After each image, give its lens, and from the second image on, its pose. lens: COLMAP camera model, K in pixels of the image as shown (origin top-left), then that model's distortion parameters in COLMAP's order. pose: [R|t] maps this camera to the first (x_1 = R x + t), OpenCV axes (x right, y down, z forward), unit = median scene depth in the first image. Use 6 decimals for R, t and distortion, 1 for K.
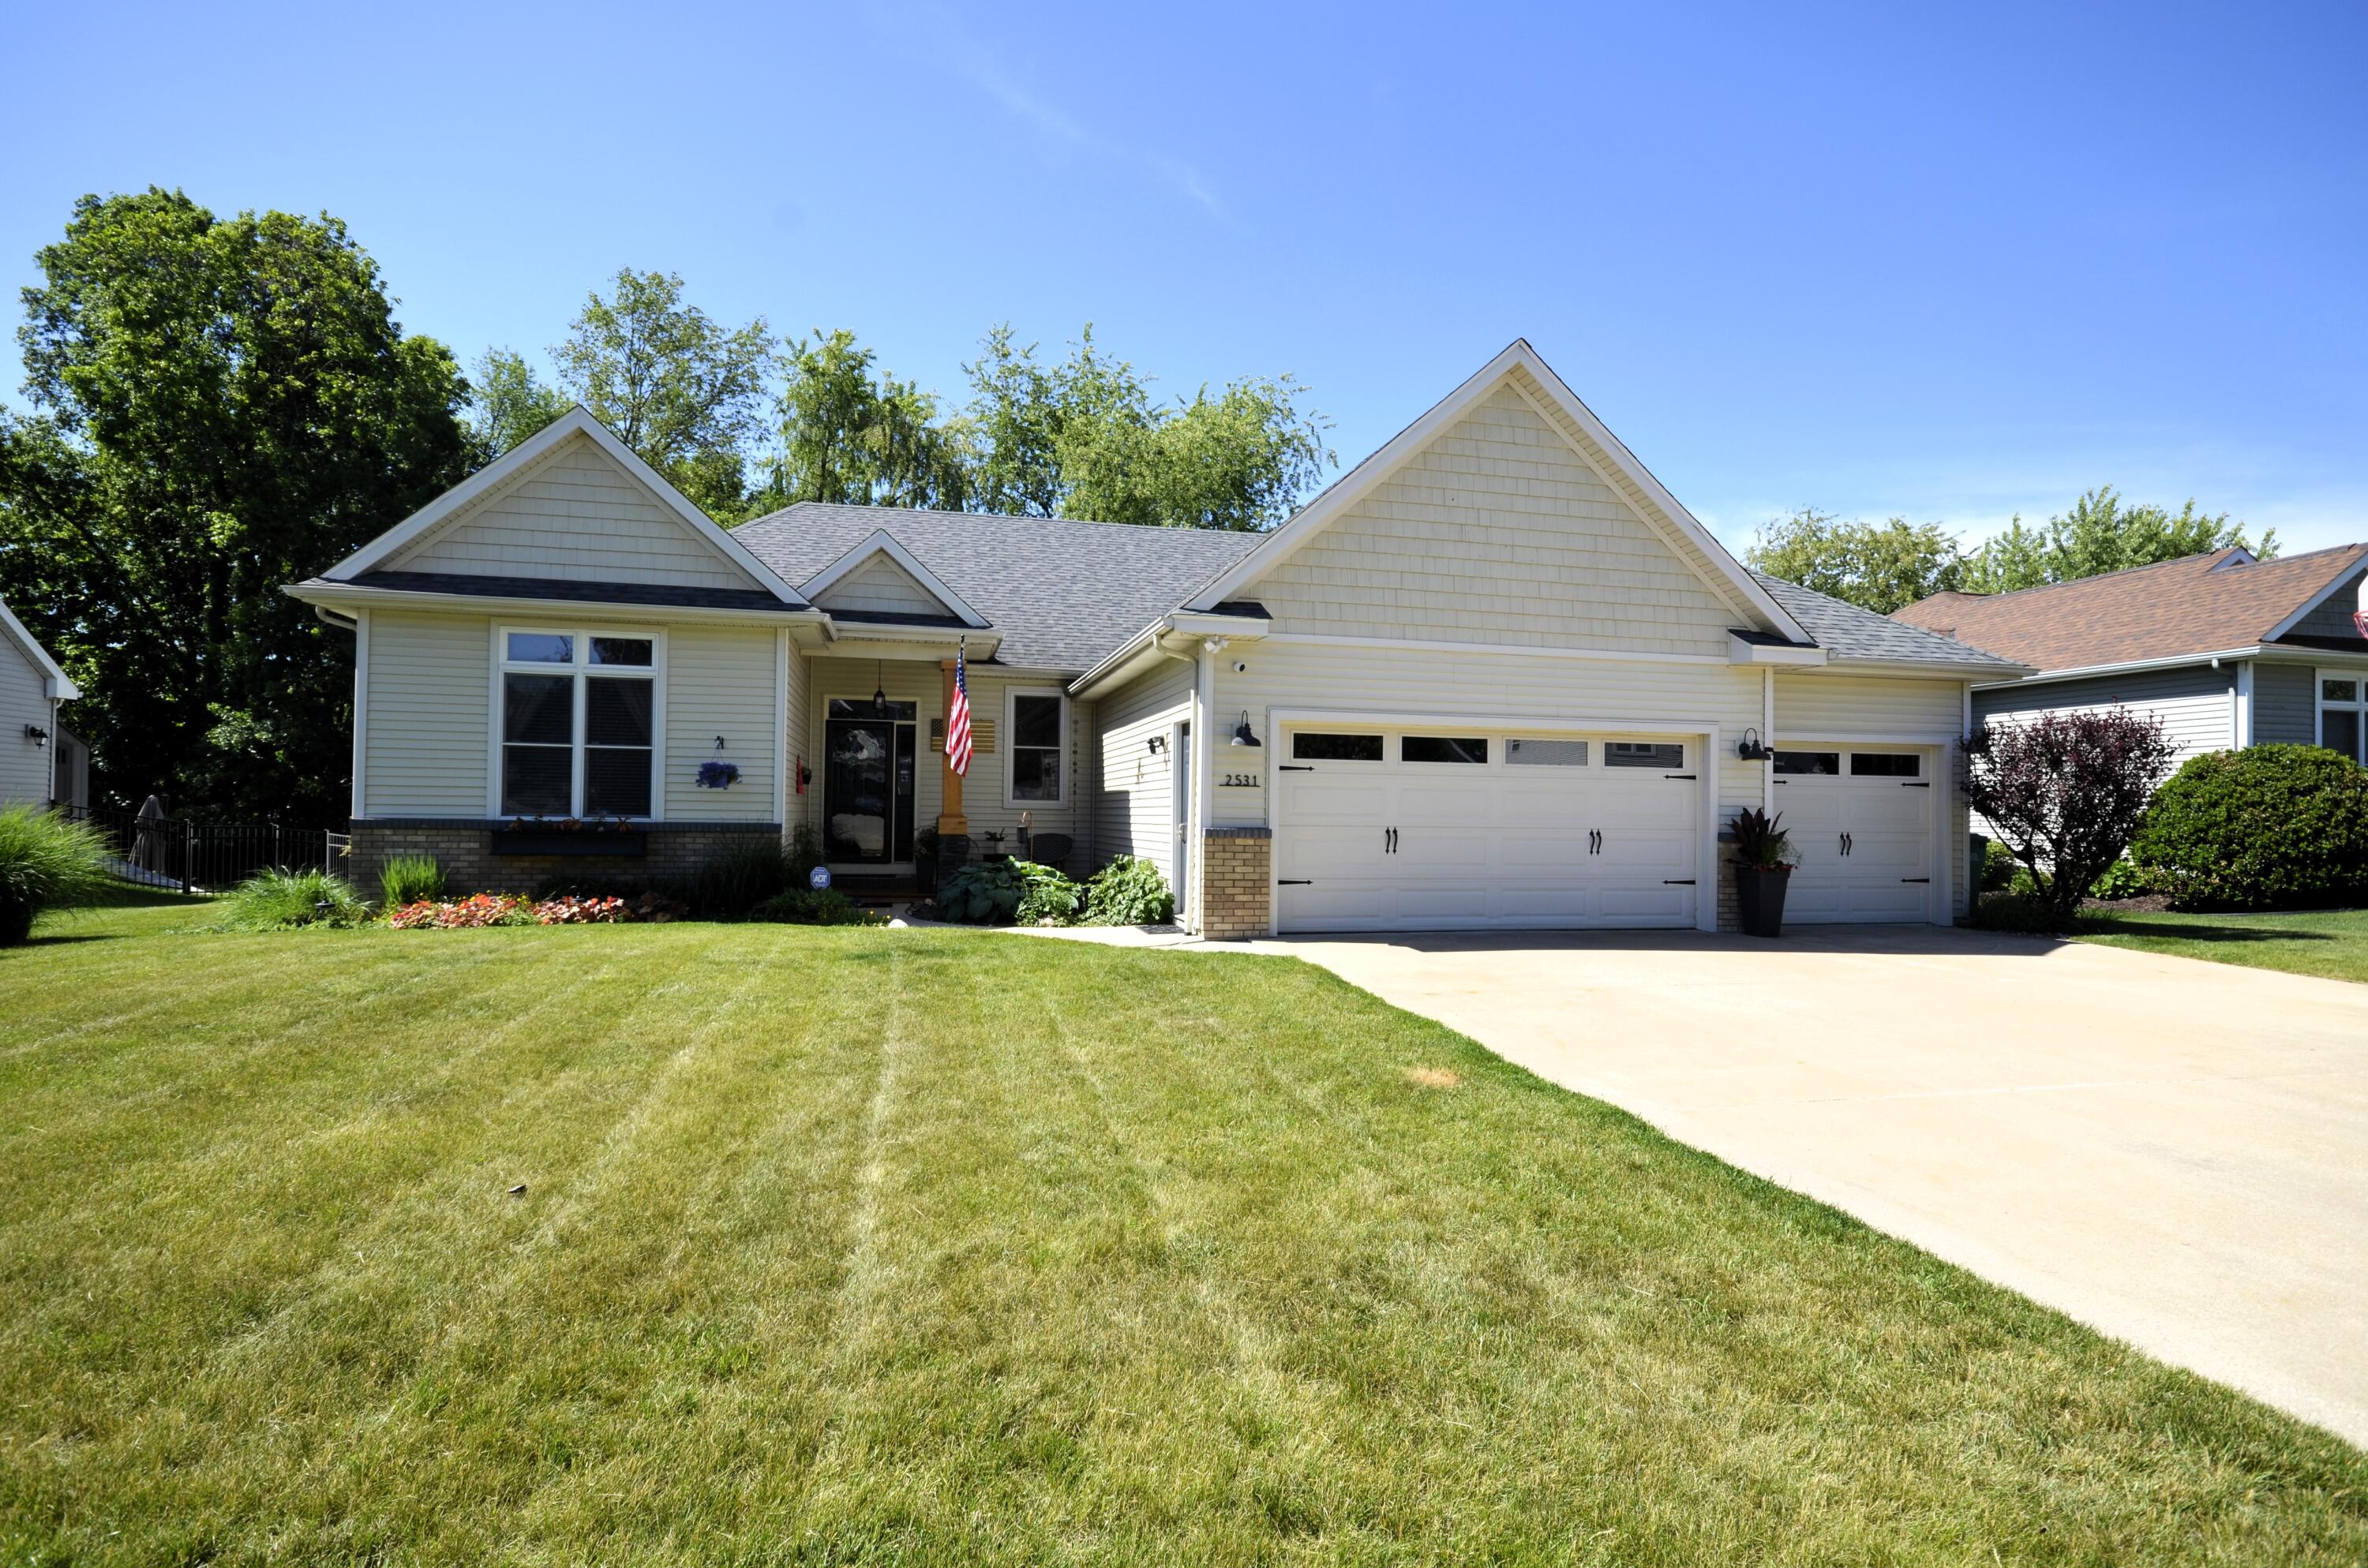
lens RADIAL K [[1165.1, 0, 1189.6], [0, 1165.1, 786.6], [0, 0, 1]] dist [0.009352, -0.002949]
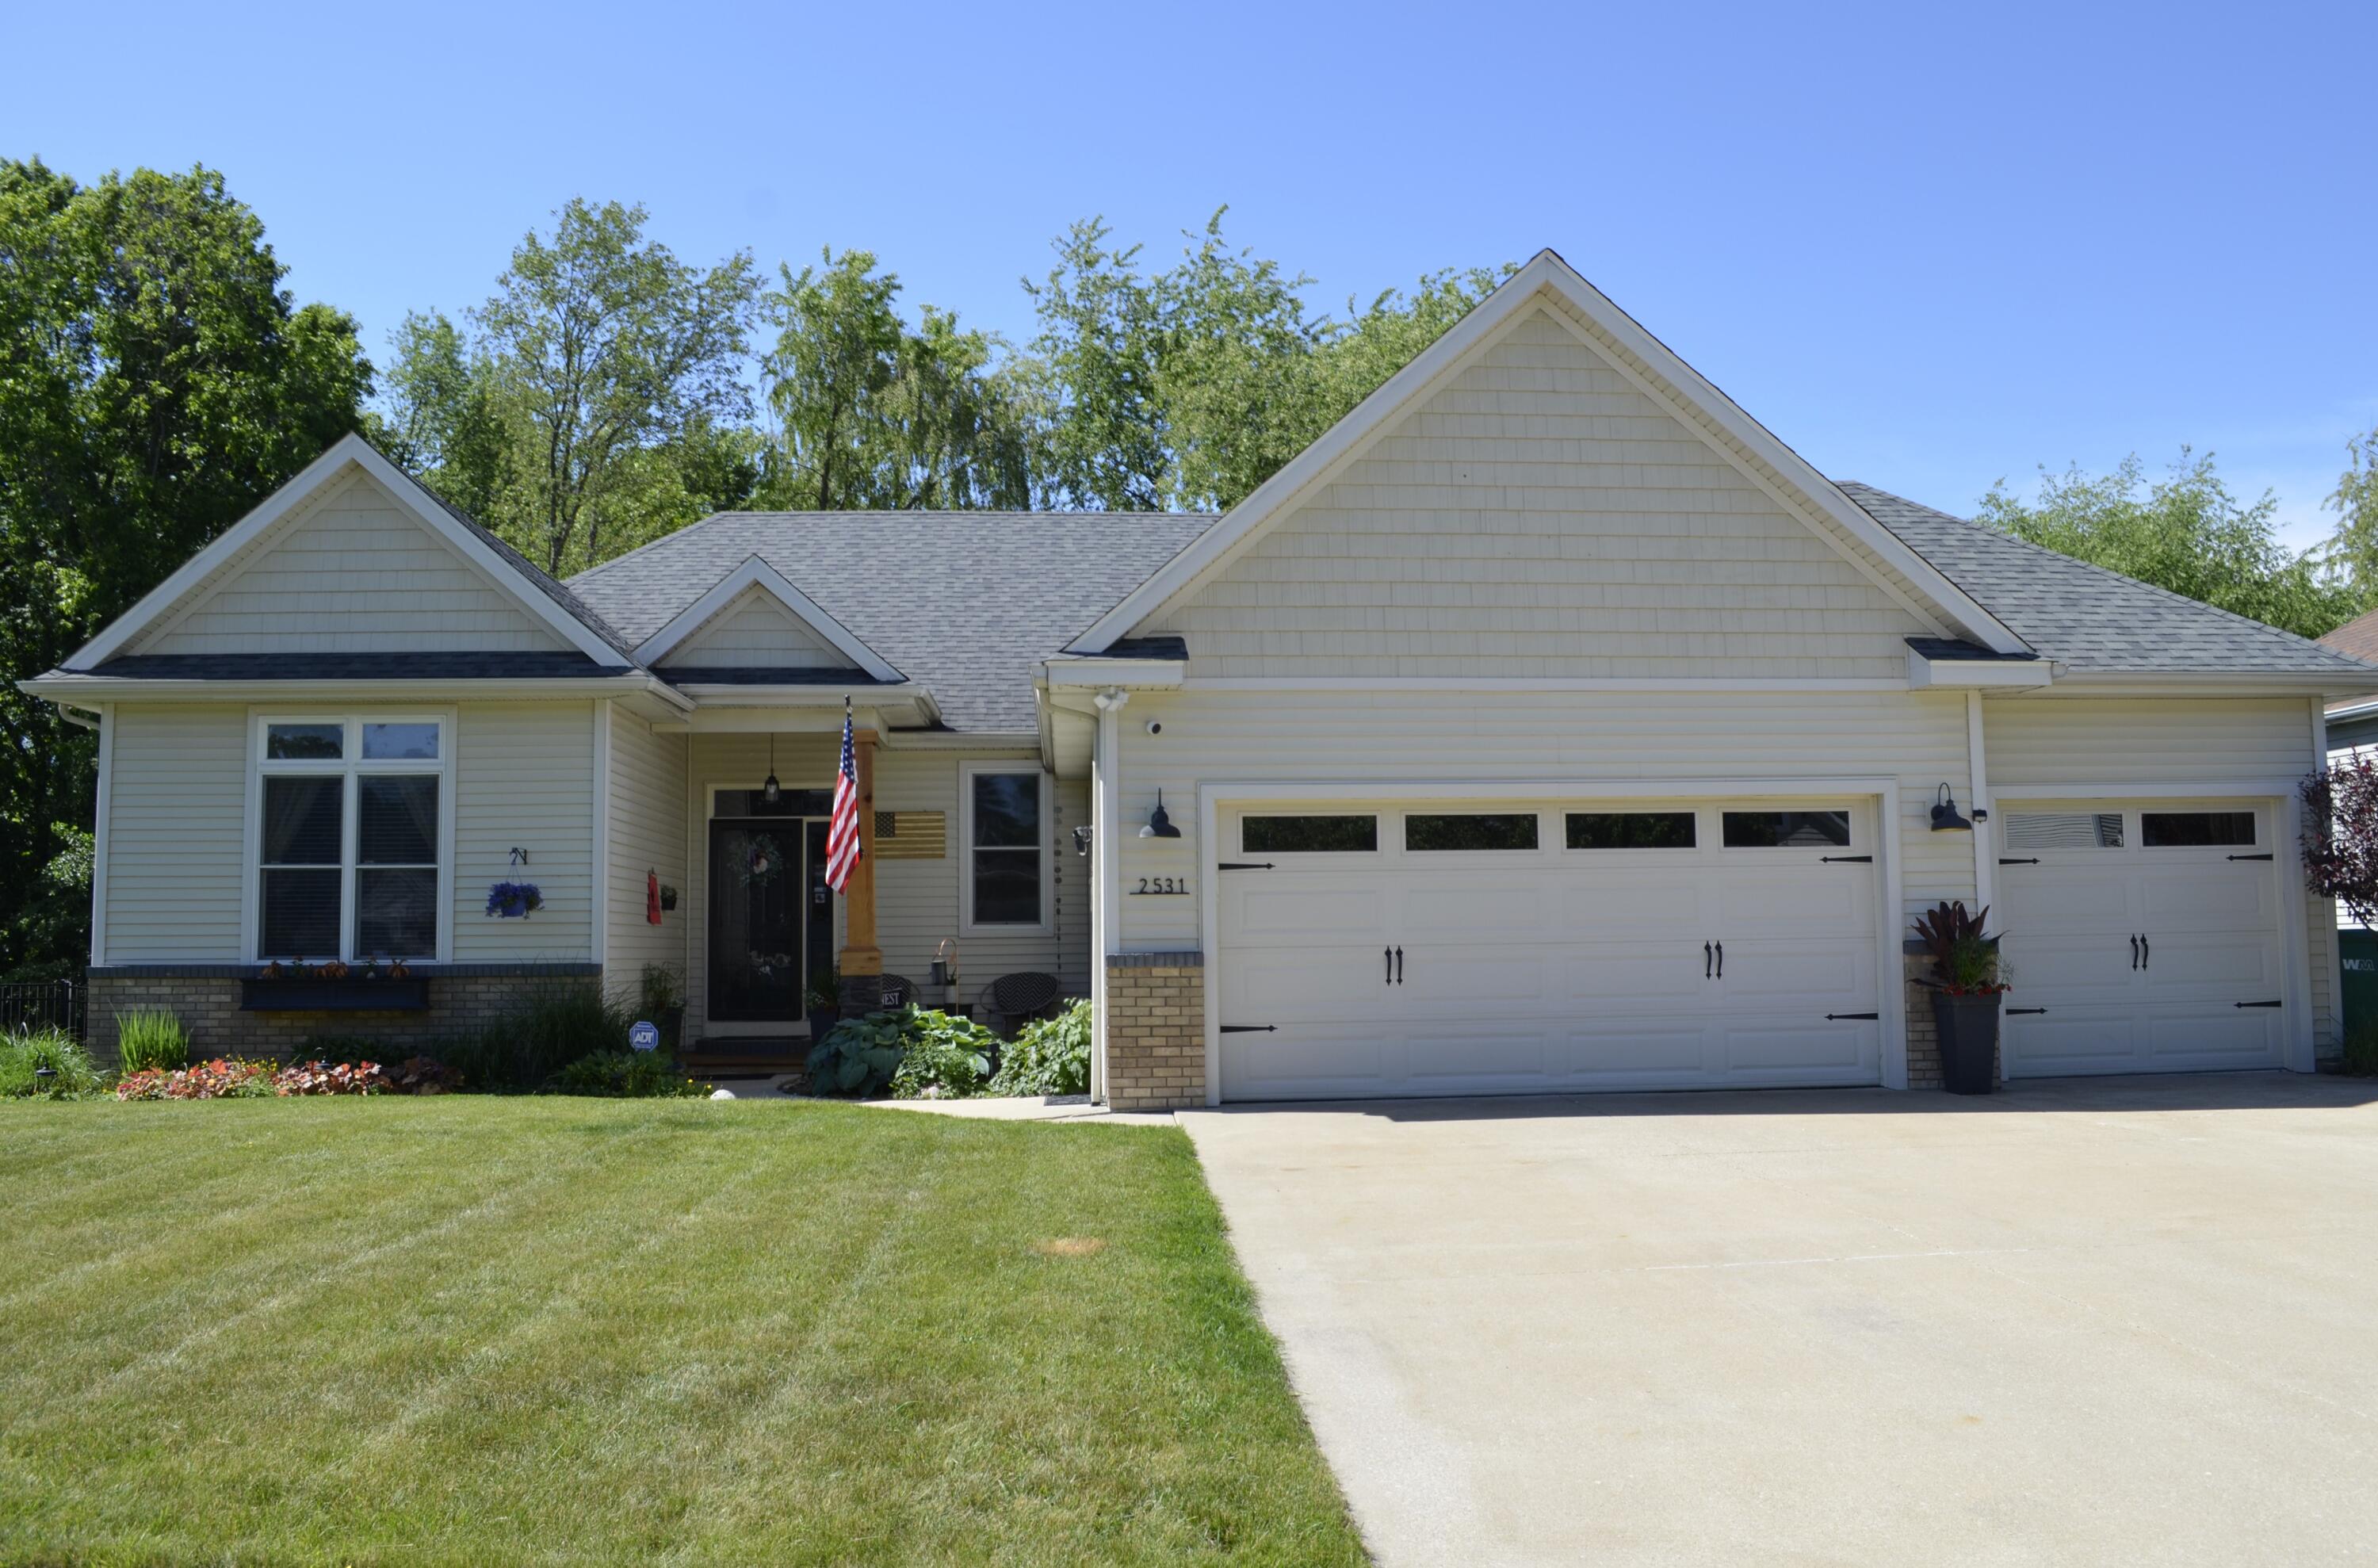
lens RADIAL K [[1864.8, 0, 1188.2], [0, 1864.8, 775.5], [0, 0, 1]] dist [-0.073629, 0.011865]
pose [[0.987768, -0.040526, -0.150572, 0.198956], [0.030131, 0.997043, -0.070686, 0.007193], [0.152992, 0.065285, 0.986069, -0.105812]]
